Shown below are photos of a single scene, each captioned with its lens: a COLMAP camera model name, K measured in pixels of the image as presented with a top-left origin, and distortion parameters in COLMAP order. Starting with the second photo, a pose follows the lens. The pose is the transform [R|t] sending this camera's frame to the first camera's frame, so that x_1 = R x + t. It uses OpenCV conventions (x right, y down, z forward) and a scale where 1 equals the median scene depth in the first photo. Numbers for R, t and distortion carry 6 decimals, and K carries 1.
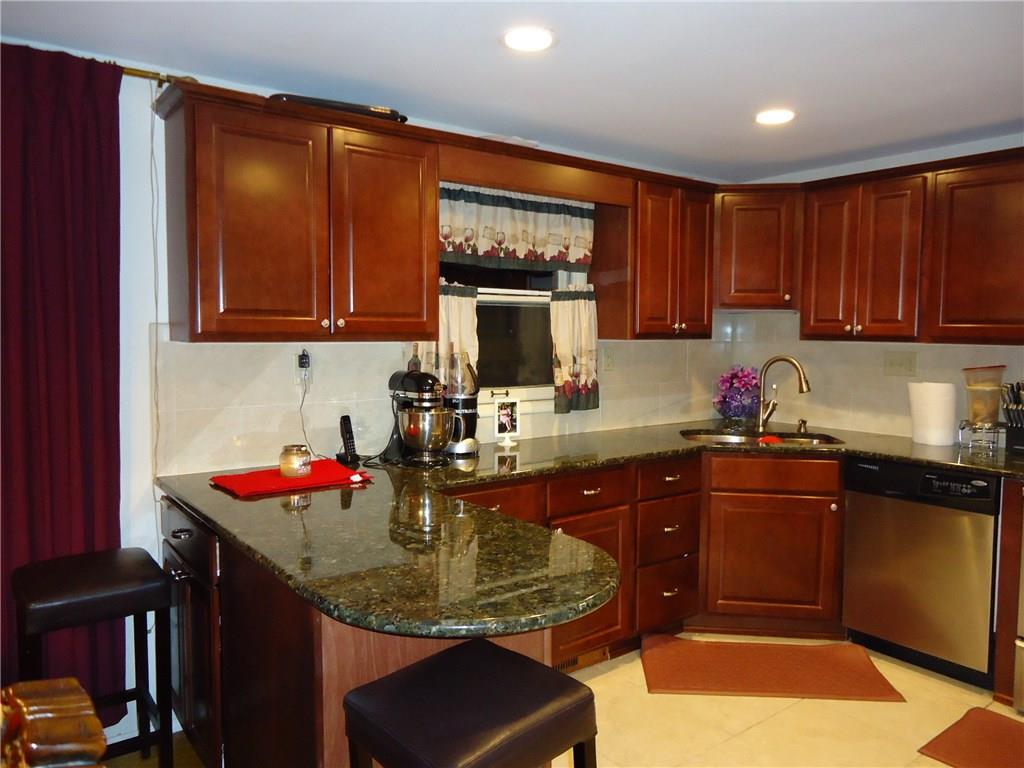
lens RADIAL K [[750.8, 0, 513.3], [0, 750.8, 377.3], [0, 0, 1]] dist [-0.003527, -0.001498]
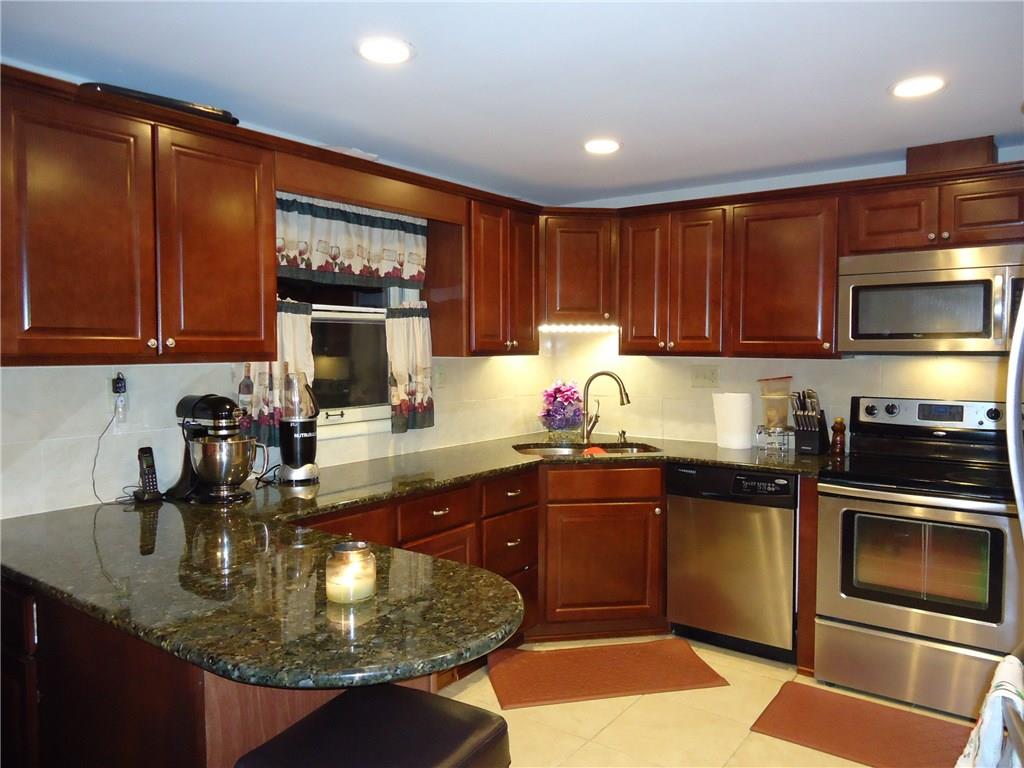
lens RADIAL K [[750.8, 0, 513.3], [0, 750.8, 377.3], [0, 0, 1]] dist [-0.003527, -0.001498]
pose [[0.960047, -0.017064, 0.279319, -0.068736], [0.022370, 0.999625, -0.015818, -0.006092], [-0.278945, 0.021435, 0.960068, 0.020890]]
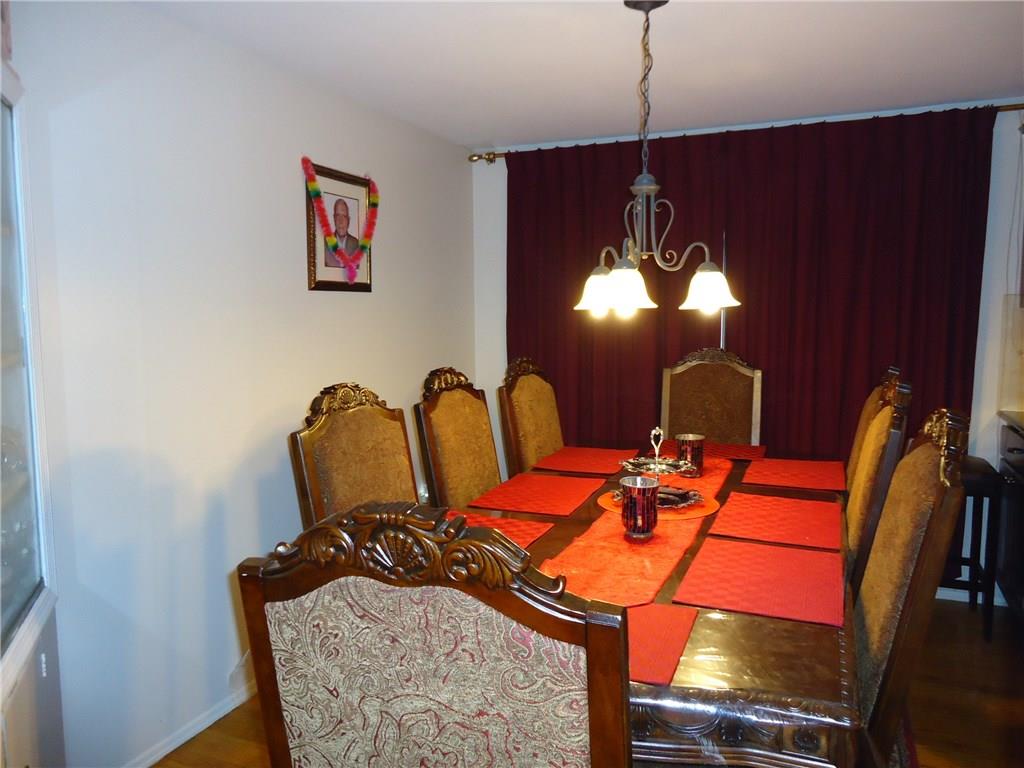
lens RADIAL K [[718.1, 0, 510.1], [0, 718.1, 378.8], [0, 0, 1]] dist [-0.005039, -0.002765]
pose [[0.491278, 0.080144, -0.867308, 0.132046], [-0.044049, 0.996770, 0.067156, 0.019986], [0.869888, 0.005212, 0.493222, -0.259747]]
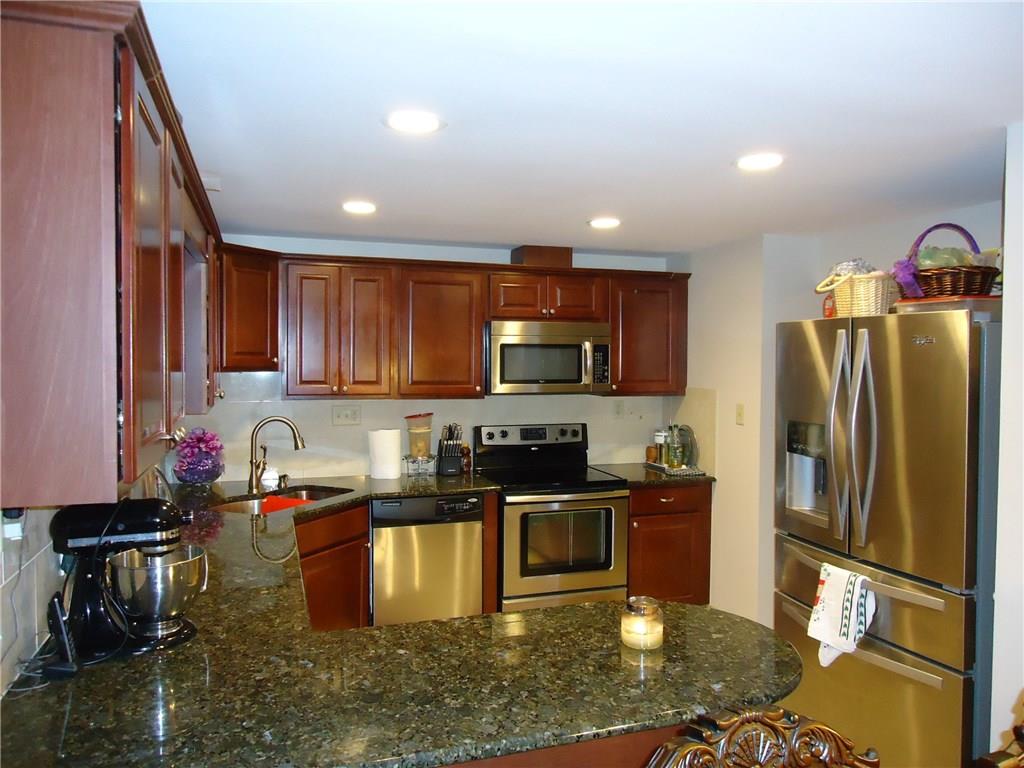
lens RADIAL K [[718.1, 0, 510.1], [0, 718.1, 378.8], [0, 0, 1]] dist [-0.005039, -0.002765]
pose [[0.319231, -0.028077, 0.947261, -0.552225], [0.055719, 0.998388, 0.010814, -0.085117], [-0.946037, 0.049328, 0.320281, 0.434216]]
